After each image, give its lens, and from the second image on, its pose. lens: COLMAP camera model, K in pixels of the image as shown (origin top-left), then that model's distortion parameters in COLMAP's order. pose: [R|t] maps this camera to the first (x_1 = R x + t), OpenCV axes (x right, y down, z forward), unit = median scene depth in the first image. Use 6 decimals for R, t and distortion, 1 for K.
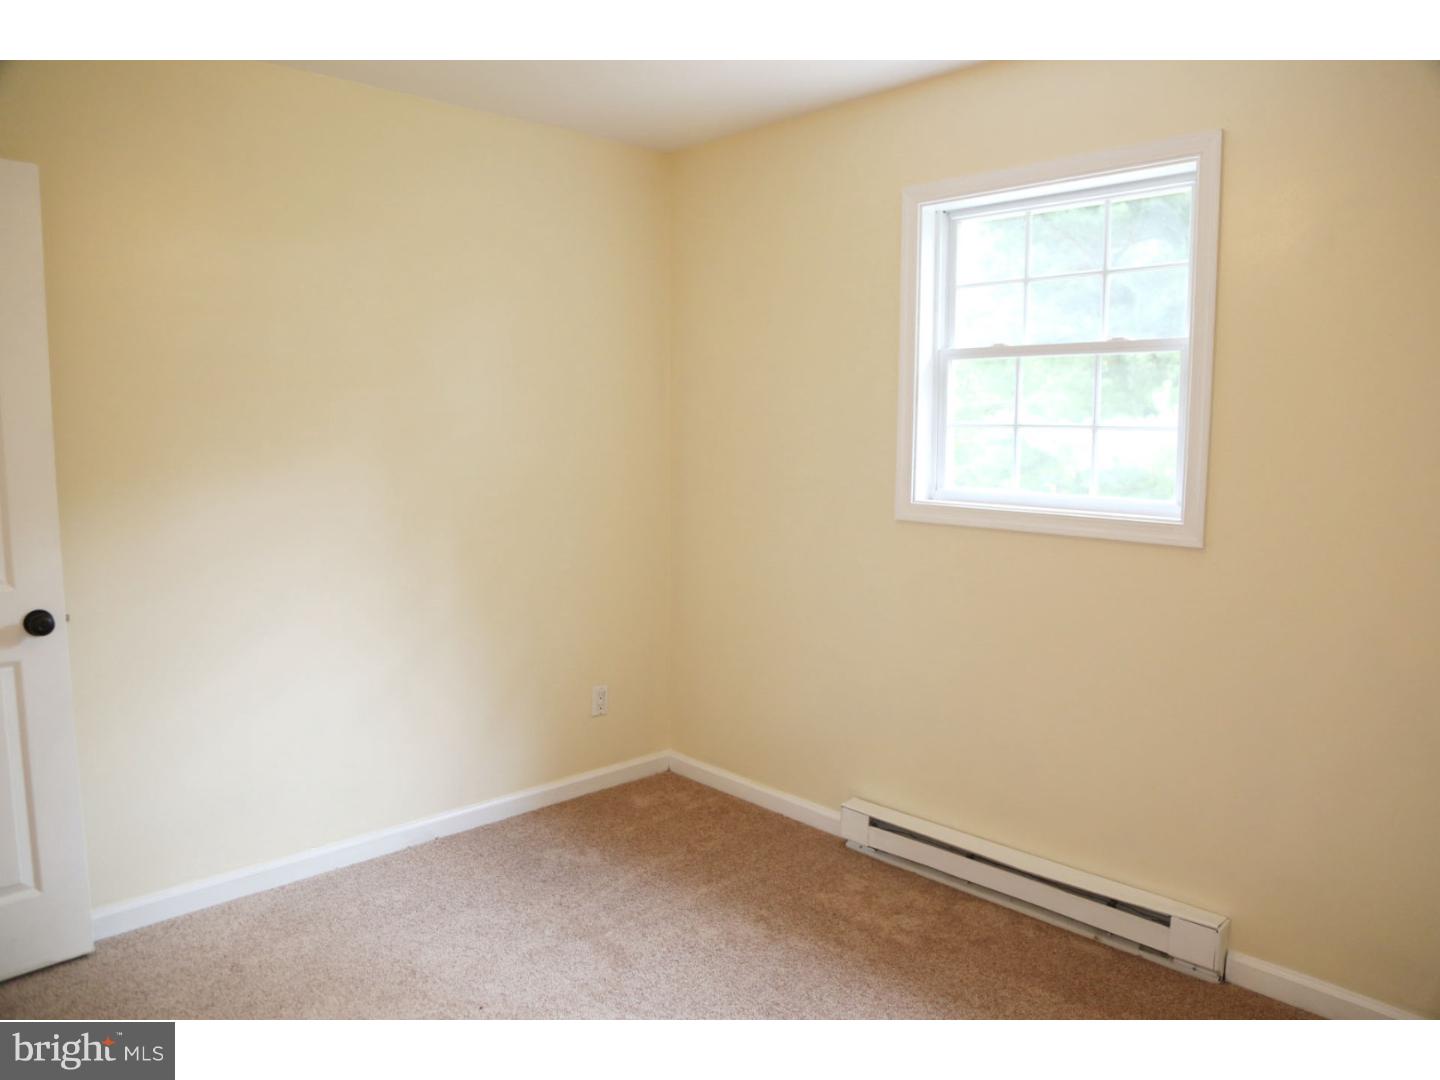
lens RADIAL K [[1066.6, 0, 720.0], [0, 1066.6, 540.0], [0, 0, 1]] dist [-0.126102, -0.001550]
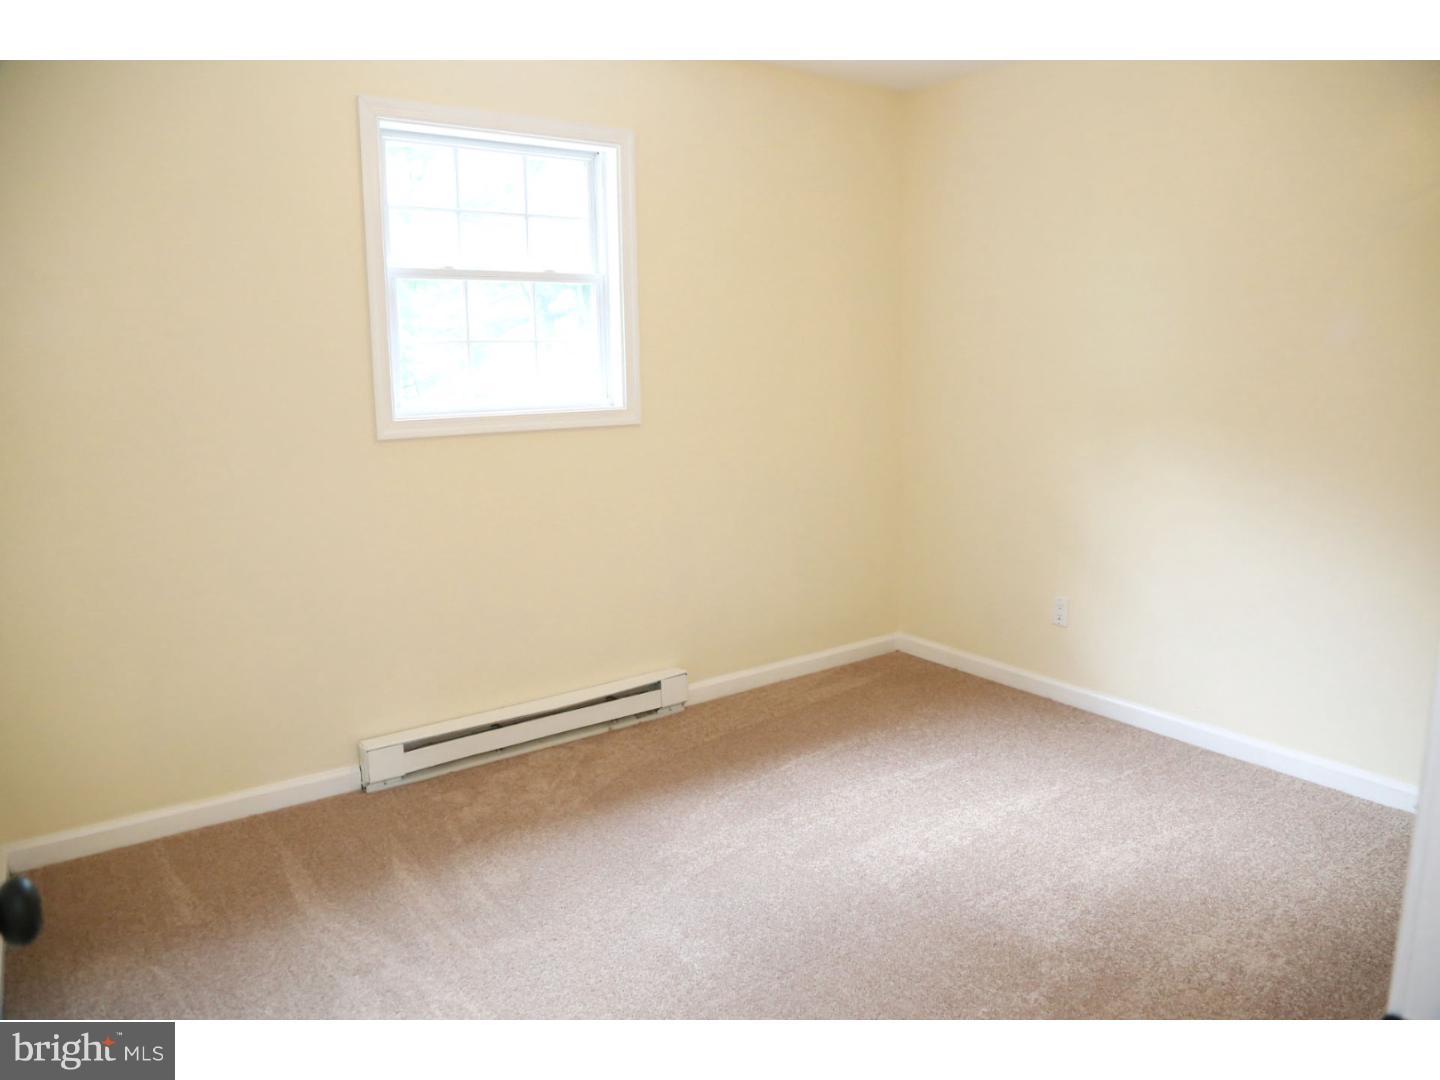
lens RADIAL K [[1066.6, 0, 720.0], [0, 1066.6, 540.0], [0, 0, 1]] dist [-0.126102, -0.001550]
pose [[0.032292, -0.174670, 0.984097, -0.848170], [0.118757, 0.978306, 0.169745, -0.059823], [-0.992398, 0.111387, 0.052335, 0.693147]]
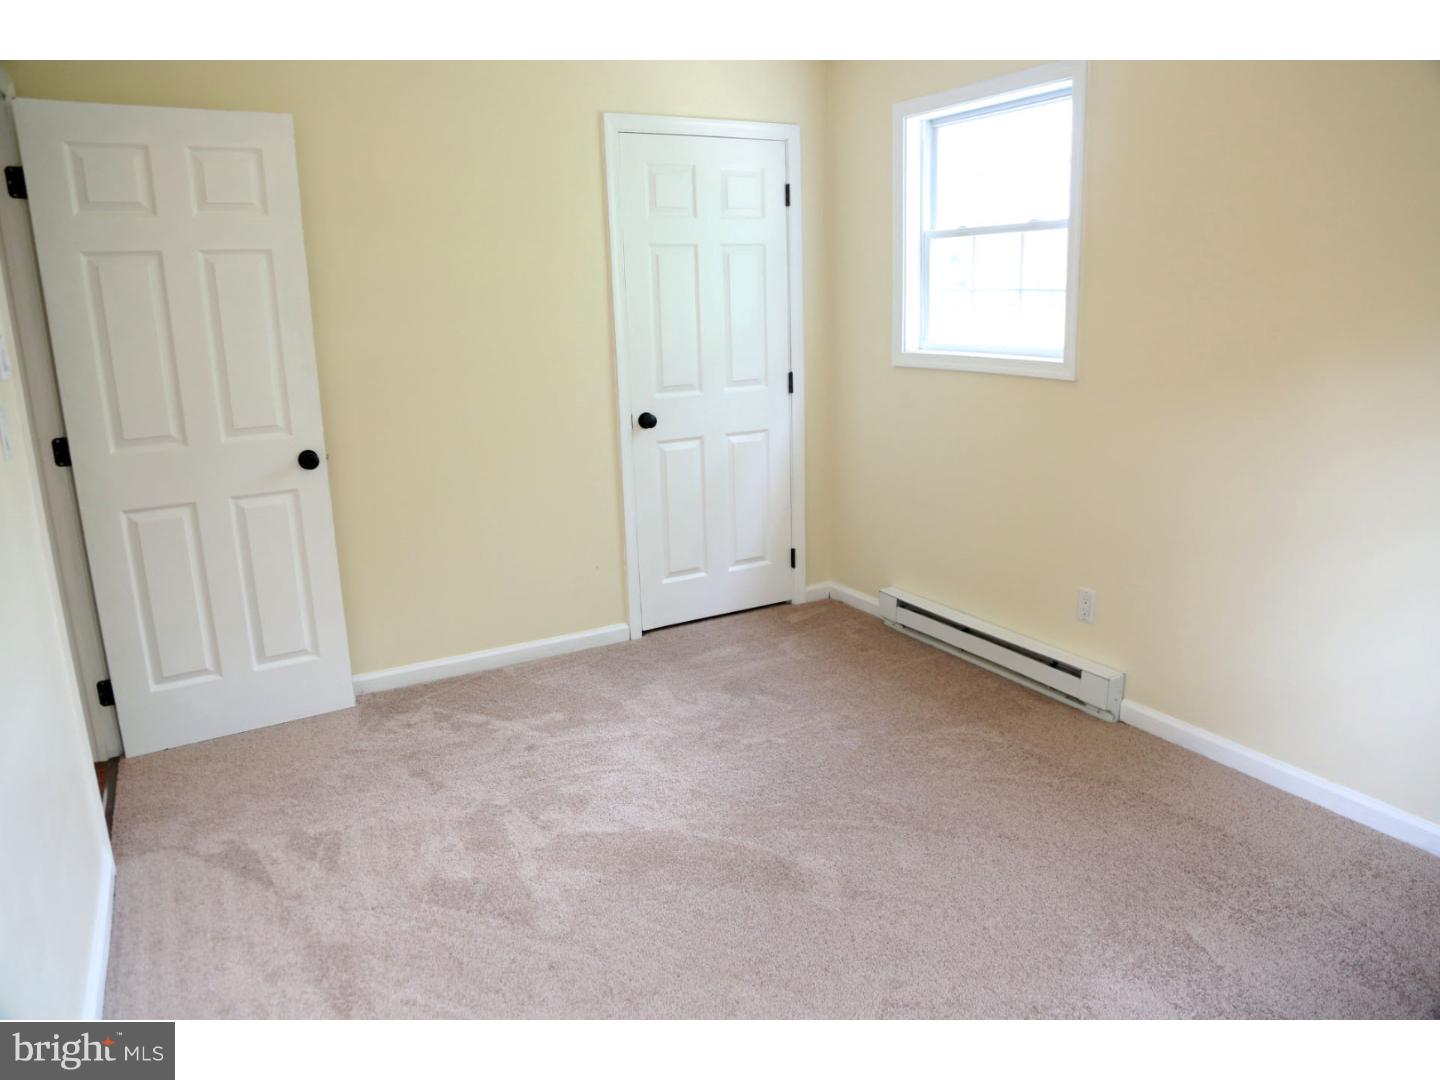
lens RADIAL K [[1008.0, 0, 720.0], [0, 1008.0, 540.0], [0, 0, 1]] dist [-0.098310, -0.000198]
pose [[0.974961, 0.021472, -0.221336, 0.252146], [0.008182, 0.991189, 0.132200, 0.030784], [0.222225, -0.130701, 0.966195, -0.285690]]
